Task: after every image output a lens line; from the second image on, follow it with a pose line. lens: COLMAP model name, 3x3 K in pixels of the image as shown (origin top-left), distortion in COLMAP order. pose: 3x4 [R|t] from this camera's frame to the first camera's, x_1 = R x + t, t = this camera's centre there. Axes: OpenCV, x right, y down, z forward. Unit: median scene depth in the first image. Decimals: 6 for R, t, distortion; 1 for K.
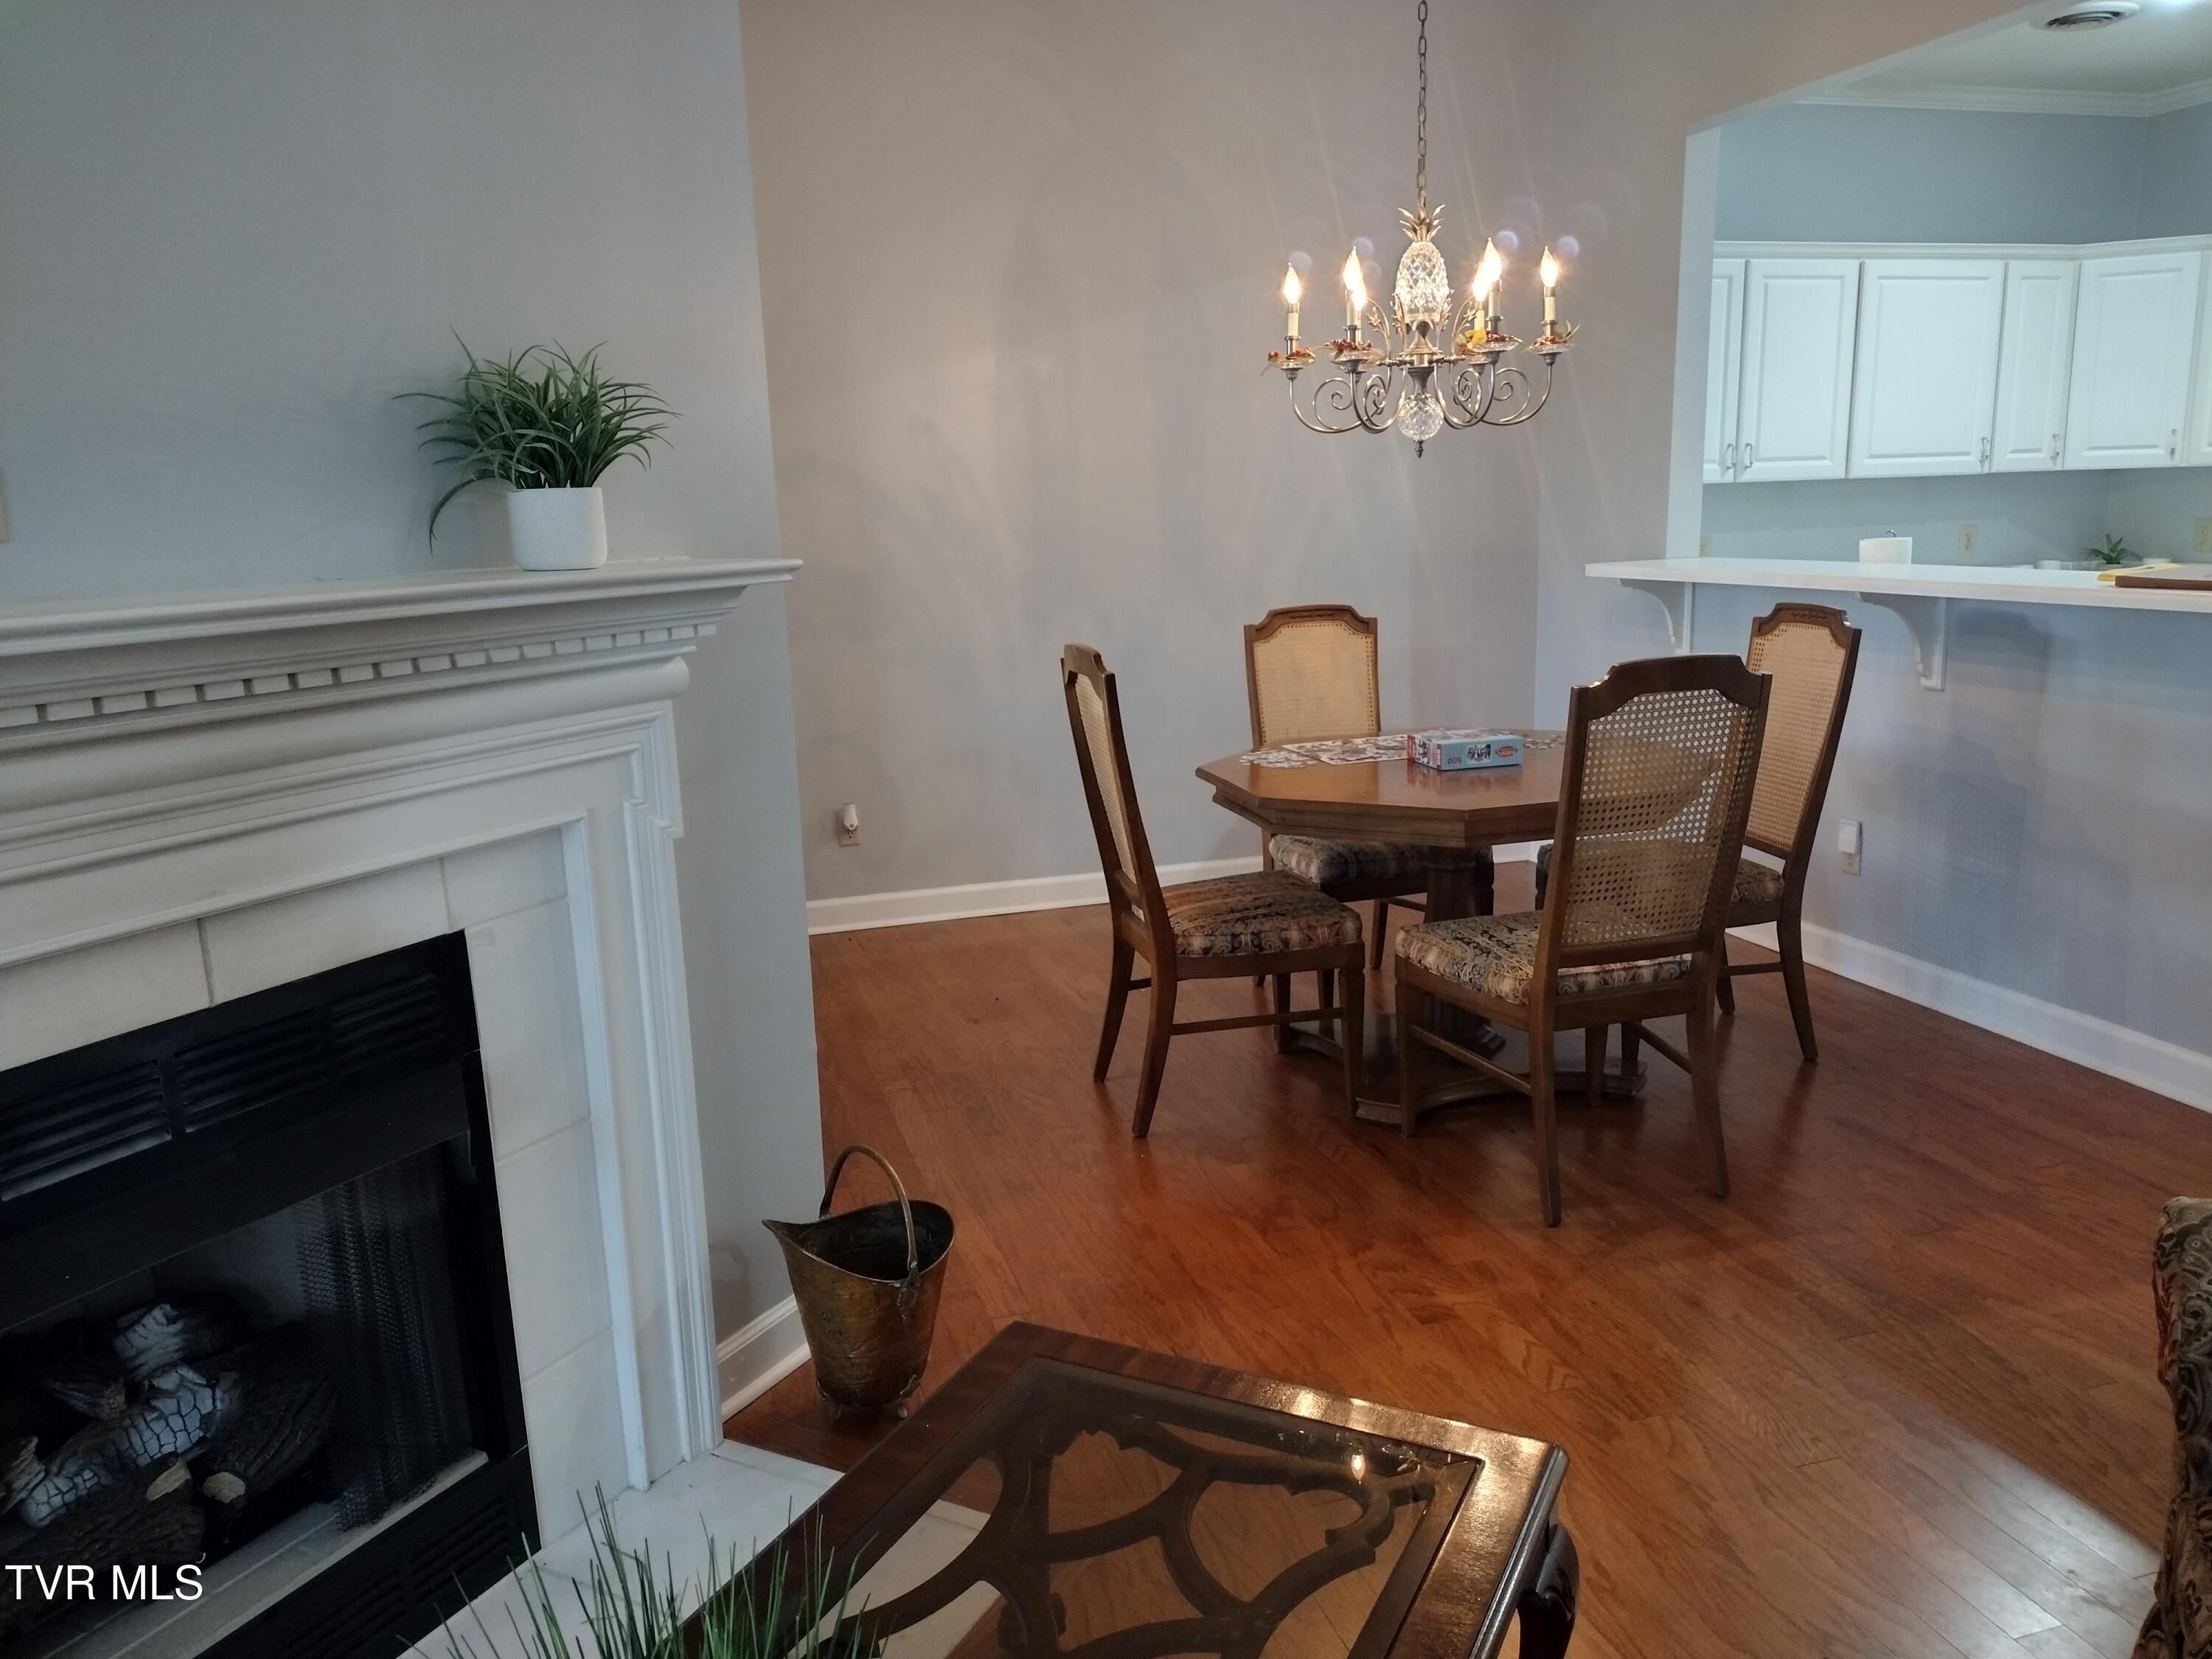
lens RADIAL K [[1616.6, 0, 1111.4], [0, 1616.6, 846.2], [0, 0, 1]] dist [0.082907, -0.122431]
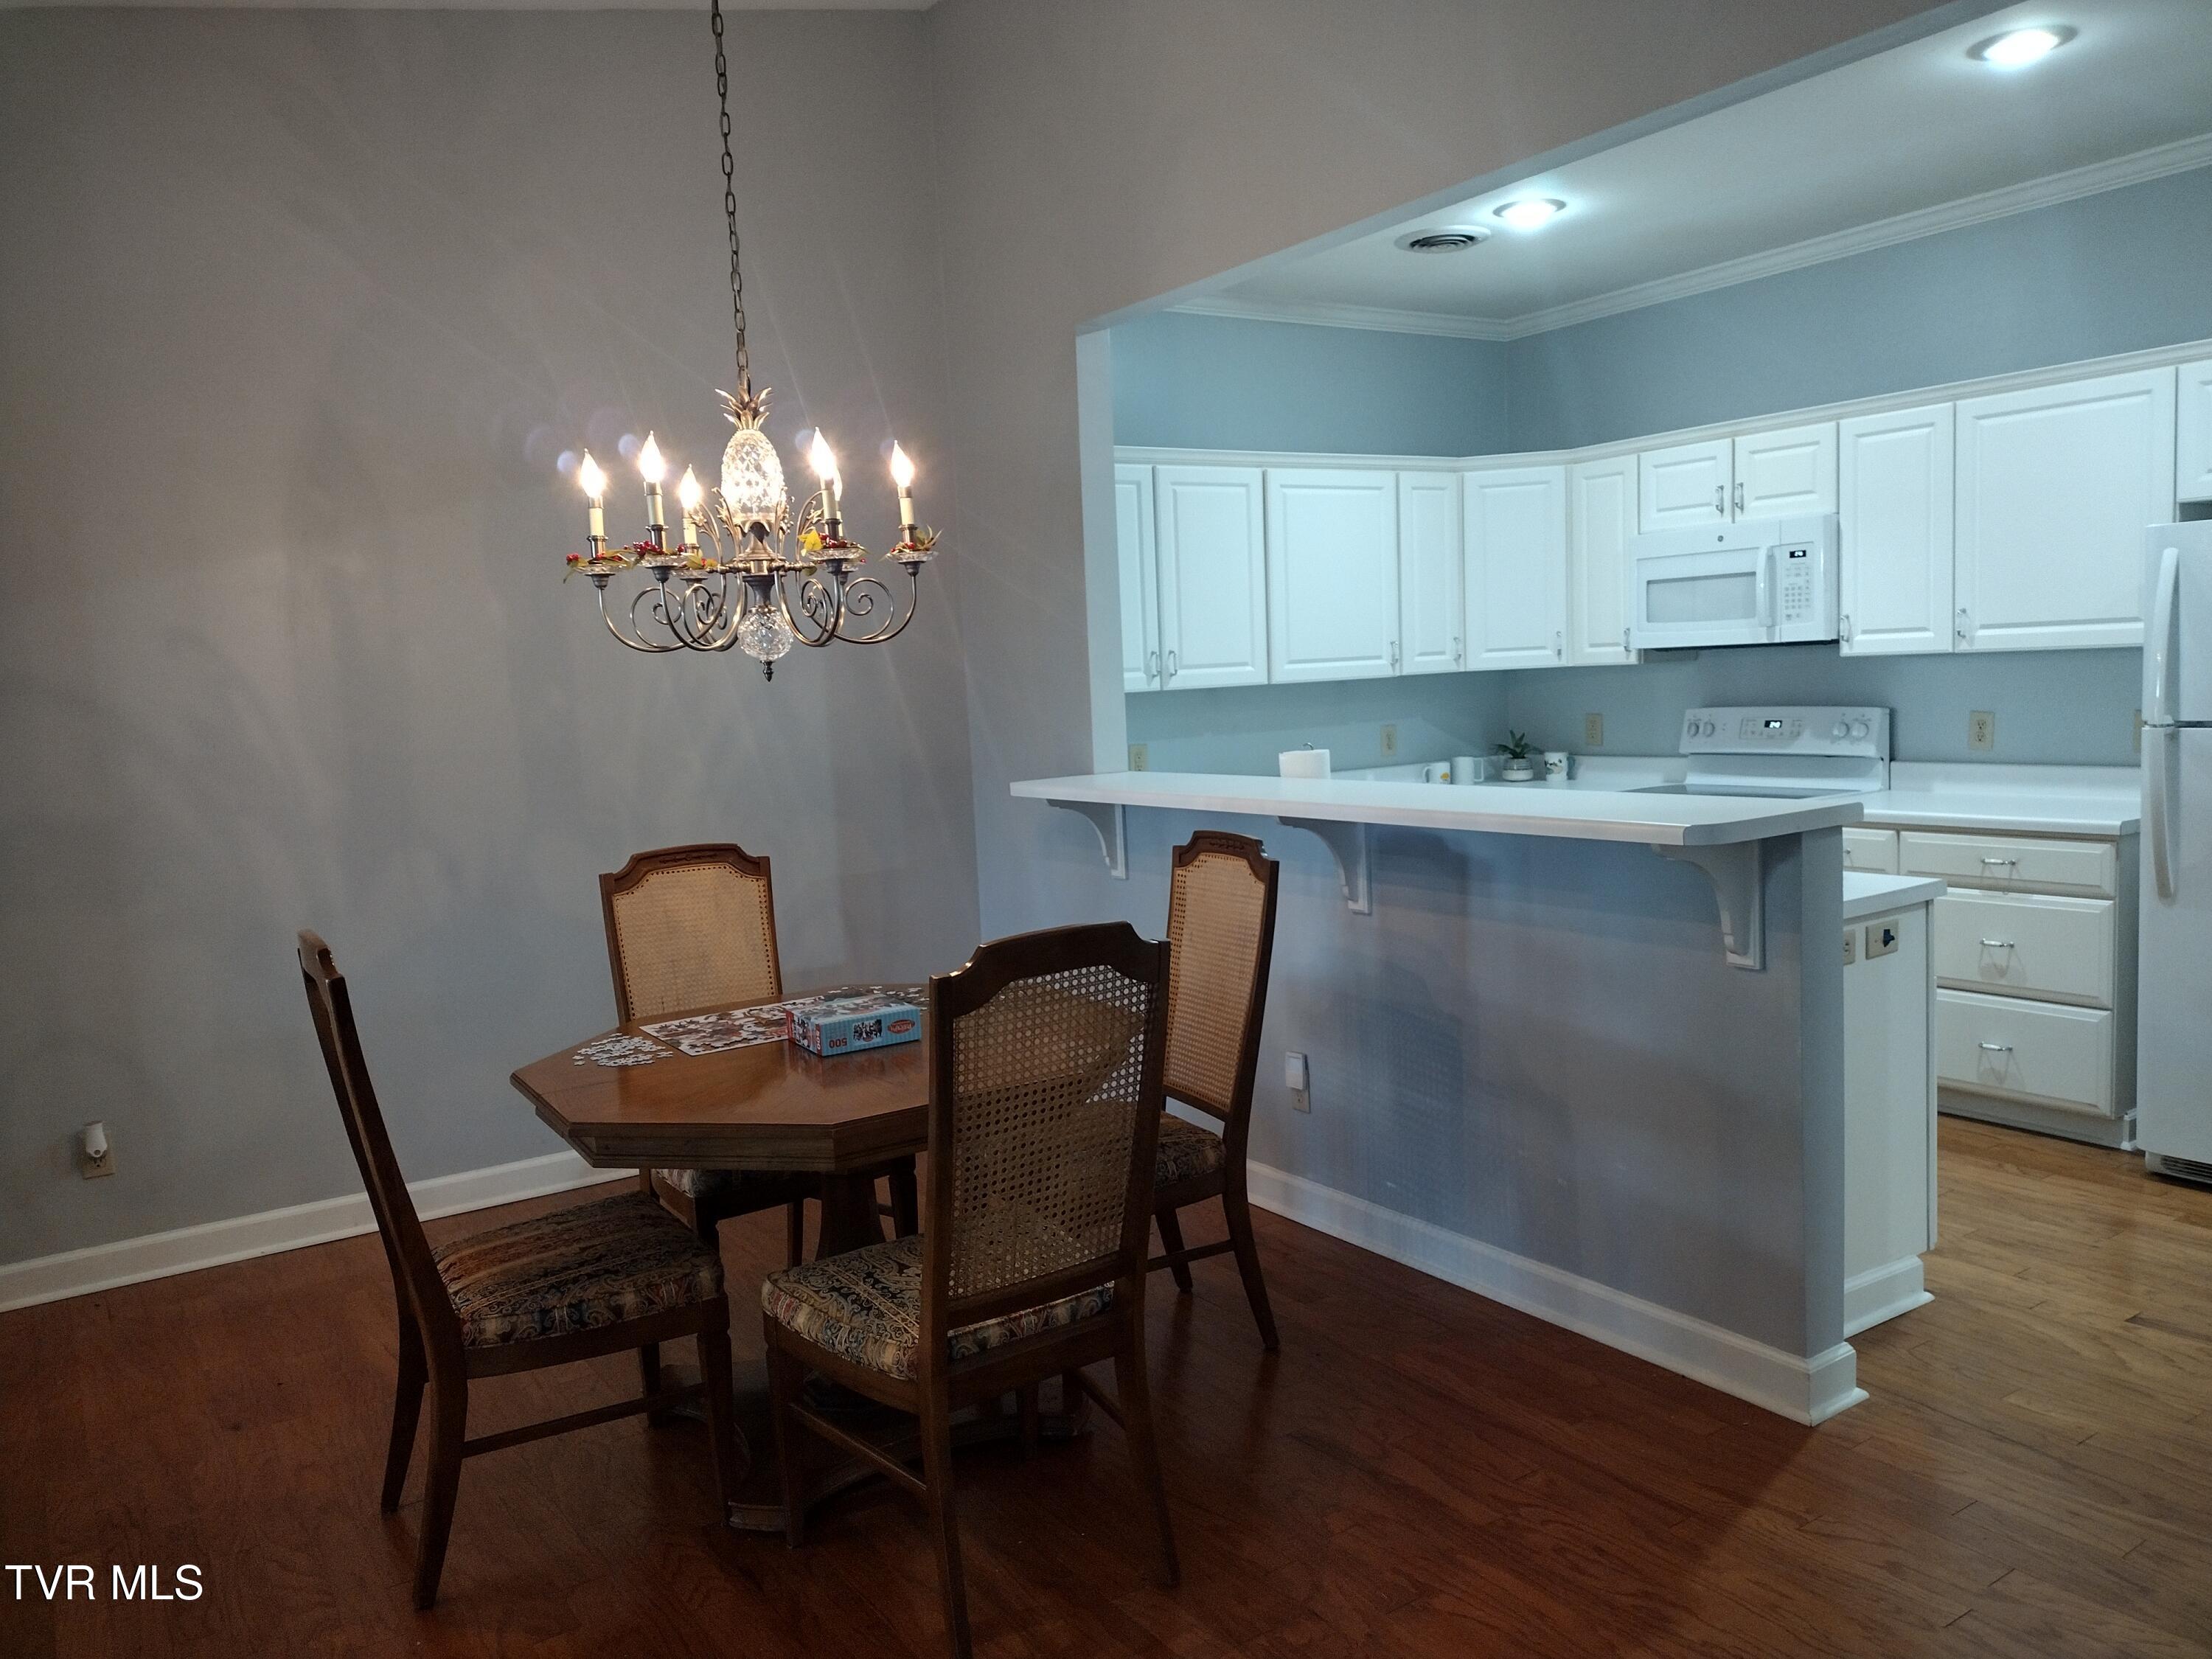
lens RADIAL K [[1616.6, 0, 1111.4], [0, 1616.6, 846.2], [0, 0, 1]] dist [0.082907, -0.122431]
pose [[0.956154, -0.045443, 0.289316, 0.111591], [0.077414, 0.991968, -0.100034, -0.058787], [-0.282446, 0.118045, 0.951992, 0.173227]]
